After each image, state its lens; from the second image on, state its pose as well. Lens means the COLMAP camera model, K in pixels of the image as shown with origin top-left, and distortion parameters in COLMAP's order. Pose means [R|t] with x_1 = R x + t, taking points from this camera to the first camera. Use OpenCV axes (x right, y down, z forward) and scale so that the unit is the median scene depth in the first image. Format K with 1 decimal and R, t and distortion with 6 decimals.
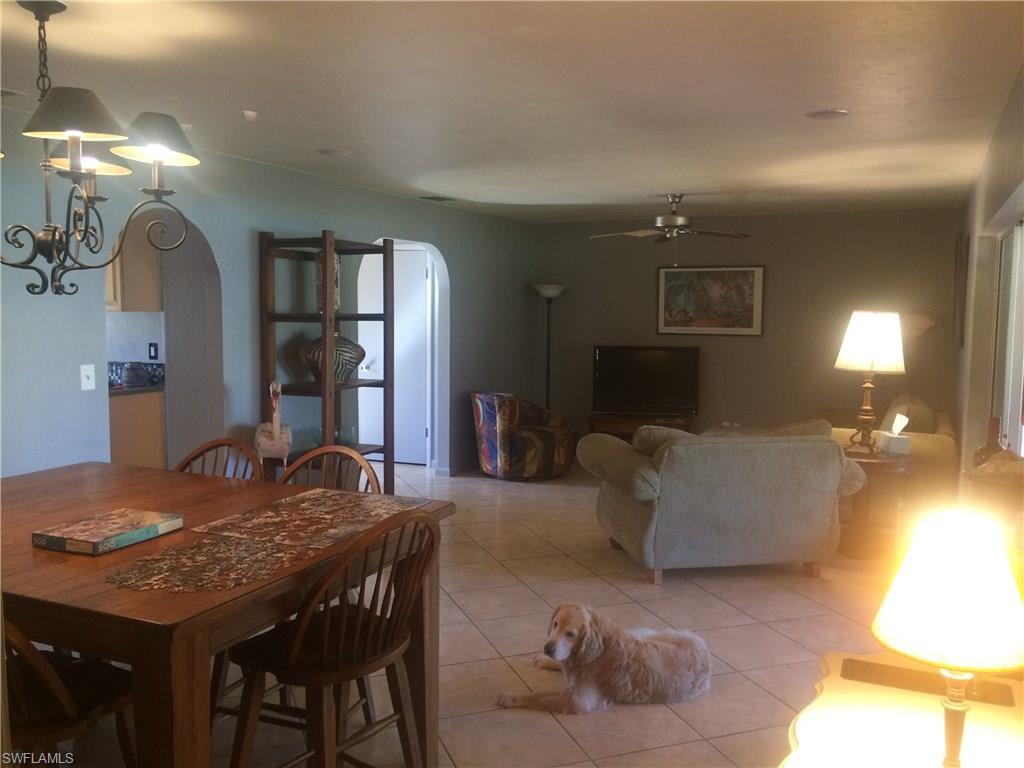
lens RADIAL K [[856.5, 0, 512.8], [0, 856.5, 381.7], [0, 0, 1]] dist [0.051325, -0.015012]
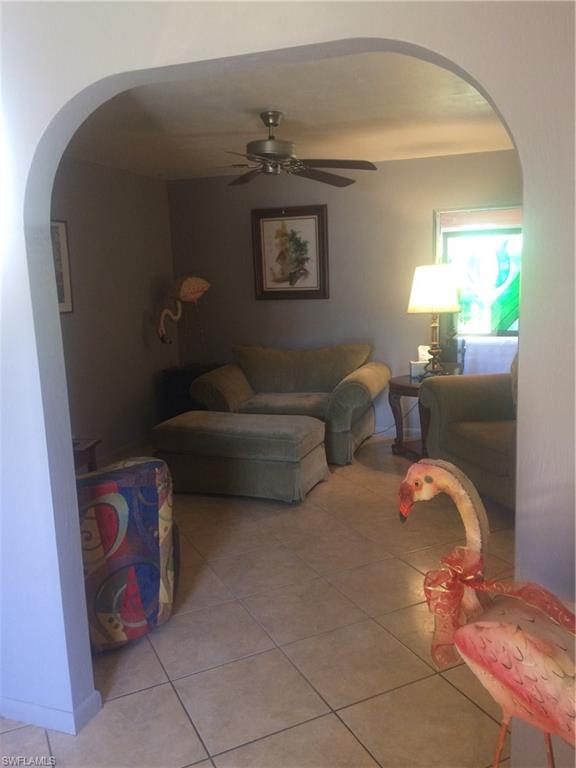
lens RADIAL K [[642.4, 0, 289.5], [0, 642.4, 388.2], [0, 0, 1]] dist [0.051325, -0.015012]
pose [[-0.100846, -0.181559, 0.978196, -0.329347], [0.124461, 0.973182, 0.193459, -0.075829], [-0.987086, 0.141256, -0.075545, 0.862904]]
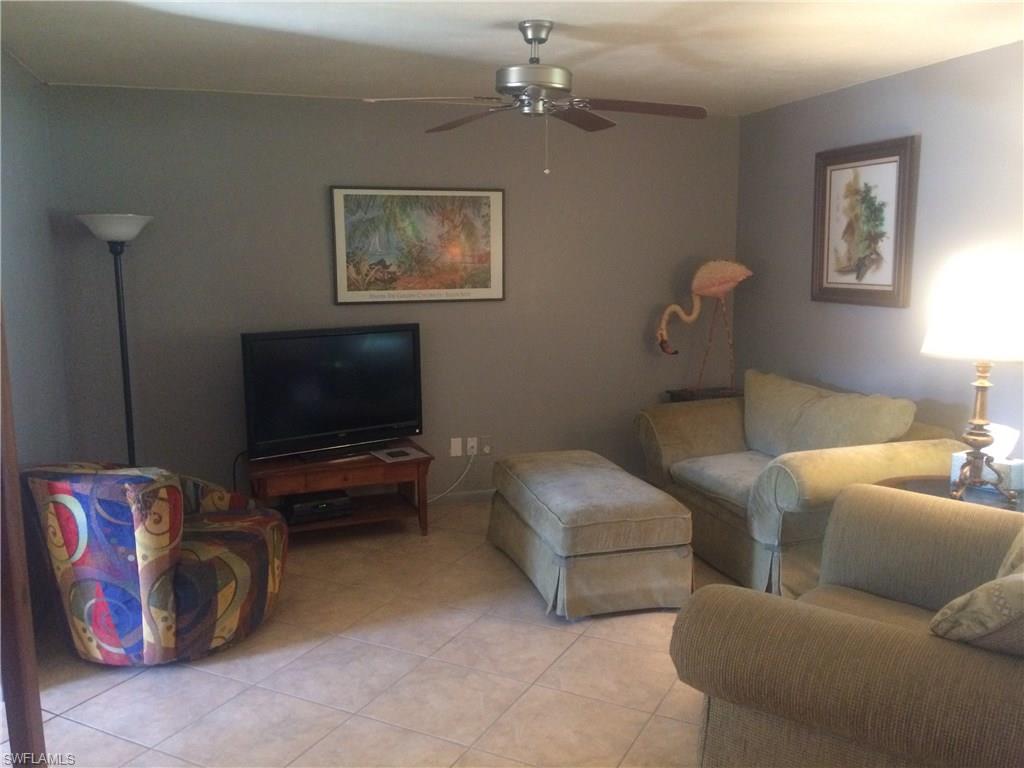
lens RADIAL K [[856.5, 0, 515.3], [0, 856.5, 382.3], [0, 0, 1]] dist [0.051325, -0.015012]
pose [[0.740003, -0.114795, 0.662735, -0.137671], [0.075434, 0.993276, 0.087820, -0.047863], [-0.668360, -0.014994, 0.743687, 0.519359]]
